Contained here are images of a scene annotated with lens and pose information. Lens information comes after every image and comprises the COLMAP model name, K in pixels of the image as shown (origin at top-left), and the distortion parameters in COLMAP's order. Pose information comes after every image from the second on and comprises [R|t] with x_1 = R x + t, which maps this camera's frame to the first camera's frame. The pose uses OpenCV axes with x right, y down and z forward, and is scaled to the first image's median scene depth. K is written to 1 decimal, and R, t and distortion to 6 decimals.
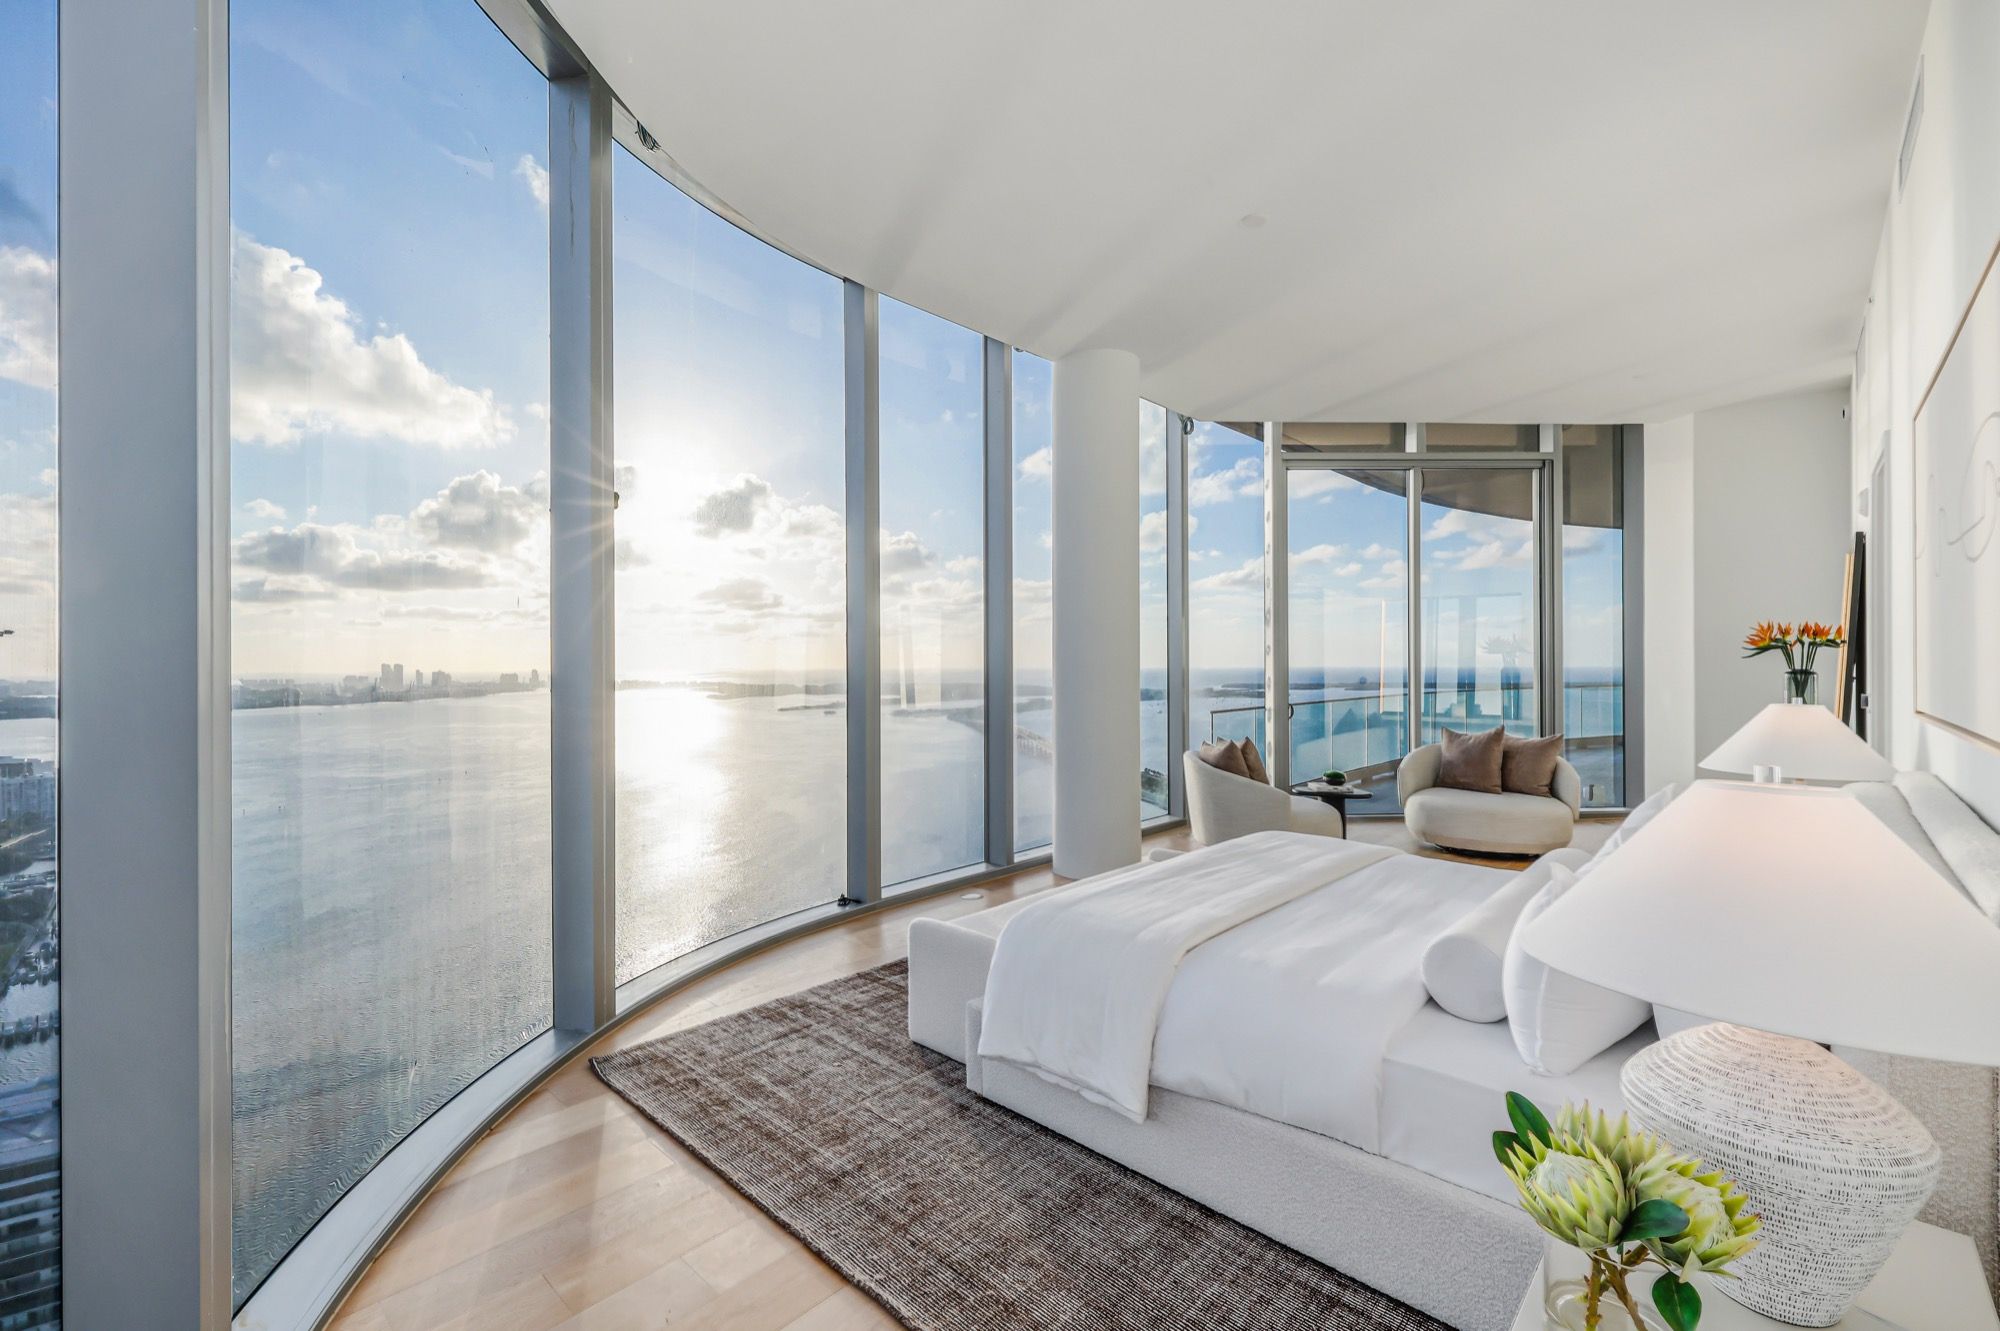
lens RADIAL K [[858.7, 0, 980.8], [0, 858.7, 658.3], [0, 0, 1]] dist [0.001884, 0.000216]
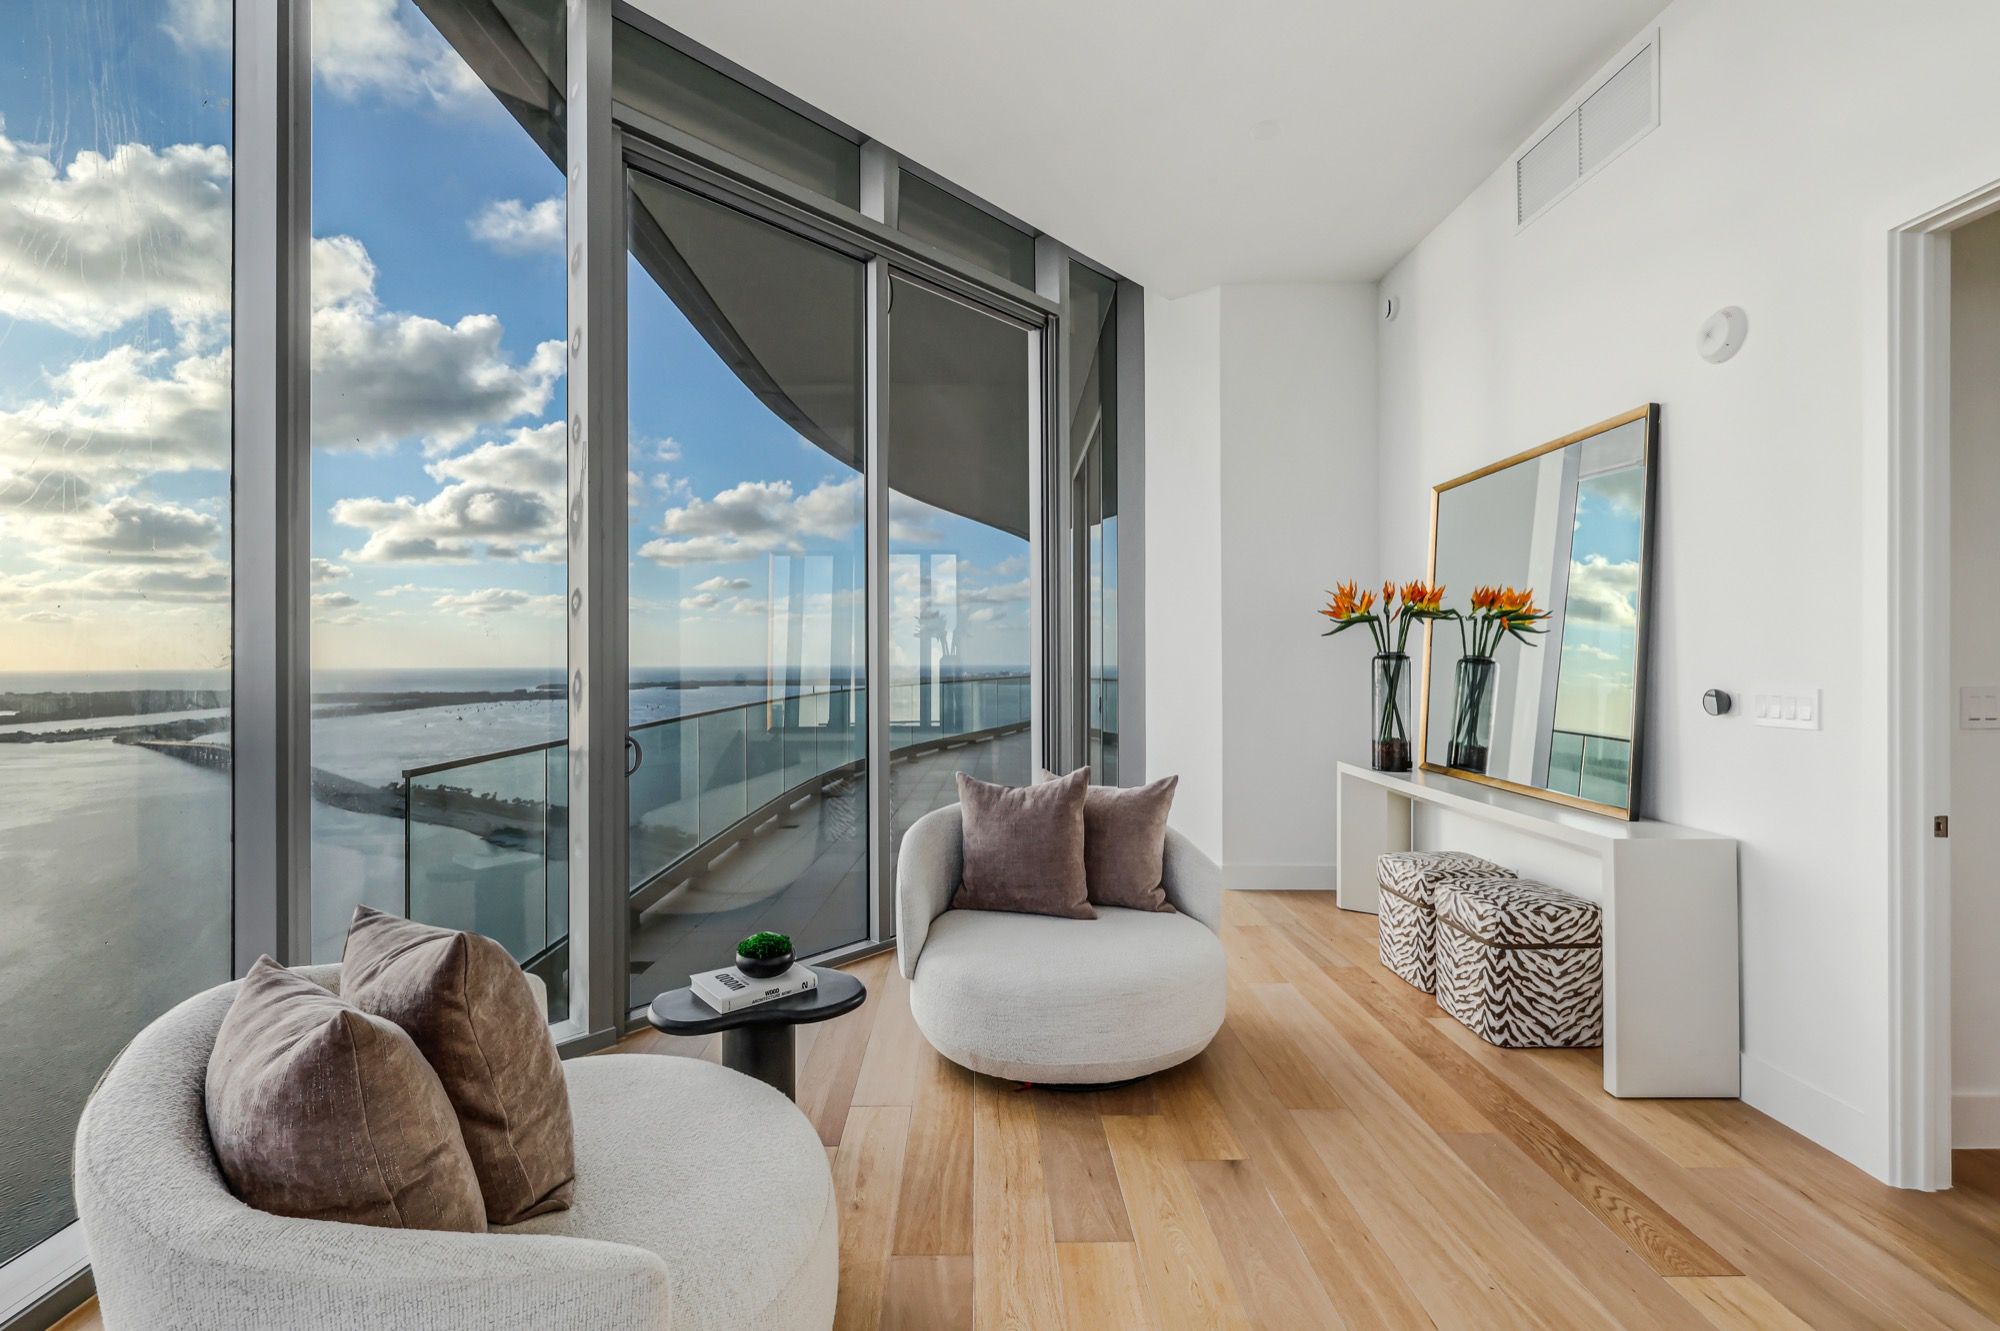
lens RADIAL K [[858.7, 0, 984.2], [0, 858.7, 653.7], [0, 0, 1]] dist [0.001884, 0.000216]
pose [[0.728915, 0.001316, 0.684603, 0.236200], [0.000792, 0.999996, -0.002766, 0.014337], [-0.684604, 0.002558, 0.728910, 0.686671]]
